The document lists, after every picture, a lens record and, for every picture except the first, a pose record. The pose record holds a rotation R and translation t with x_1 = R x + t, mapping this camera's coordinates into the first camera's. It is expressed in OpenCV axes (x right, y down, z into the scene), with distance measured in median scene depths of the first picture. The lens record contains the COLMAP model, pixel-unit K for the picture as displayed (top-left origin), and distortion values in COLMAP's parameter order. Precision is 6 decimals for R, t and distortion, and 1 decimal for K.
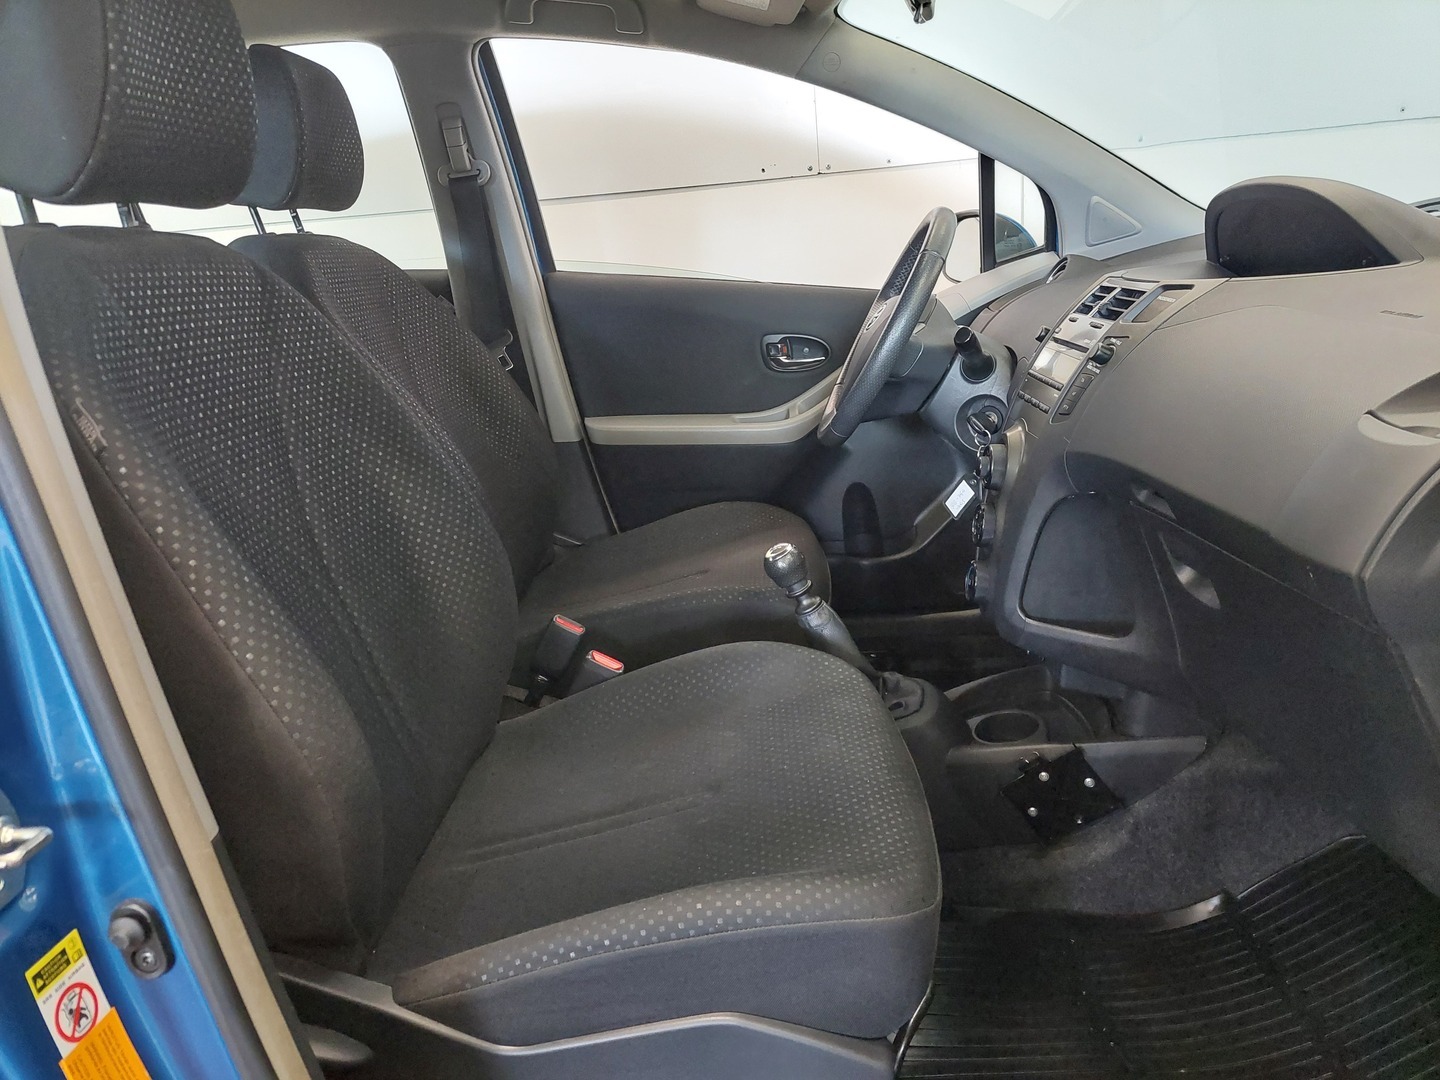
lens RADIAL K [[1037.7, 0, 720.0], [0, 1037.7, 540.0], [0, 0, 1]] dist [0.017662, -0.003064]
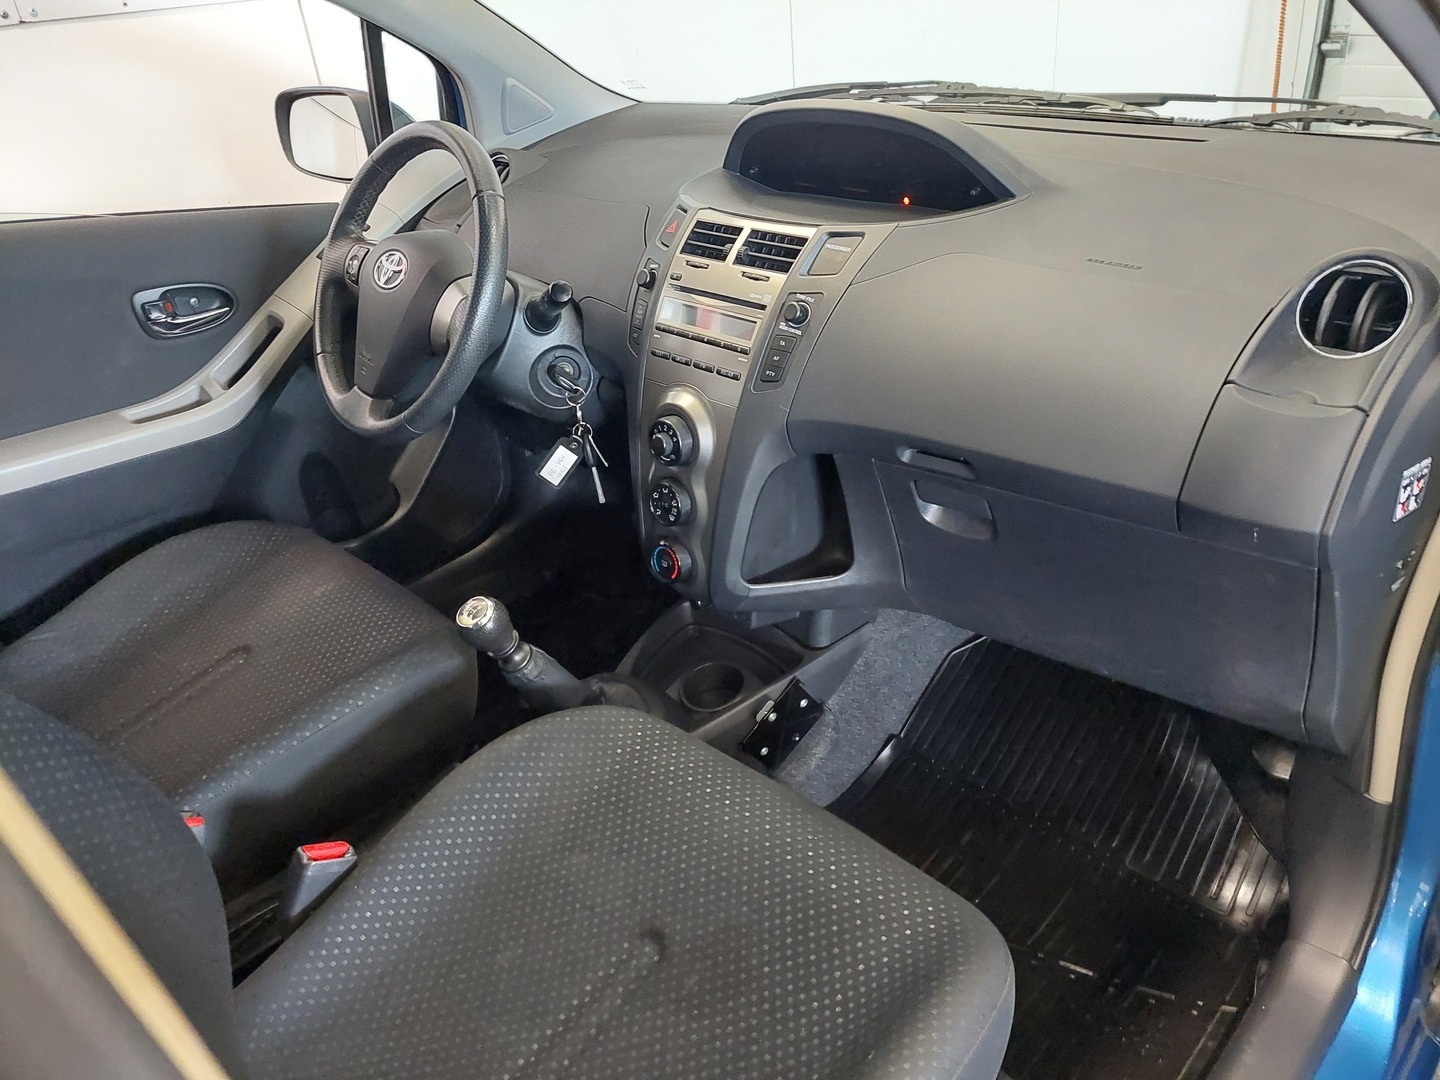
lens RADIAL K [[1037.7, 0, 720.0], [0, 1037.7, 540.0], [0, 0, 1]] dist [0.017662, -0.003064]
pose [[0.679699, -0.345838, 0.646842, -0.332830], [0.222246, 0.937516, 0.267714, -0.226155], [-0.699010, -0.038207, 0.714090, 0.315147]]
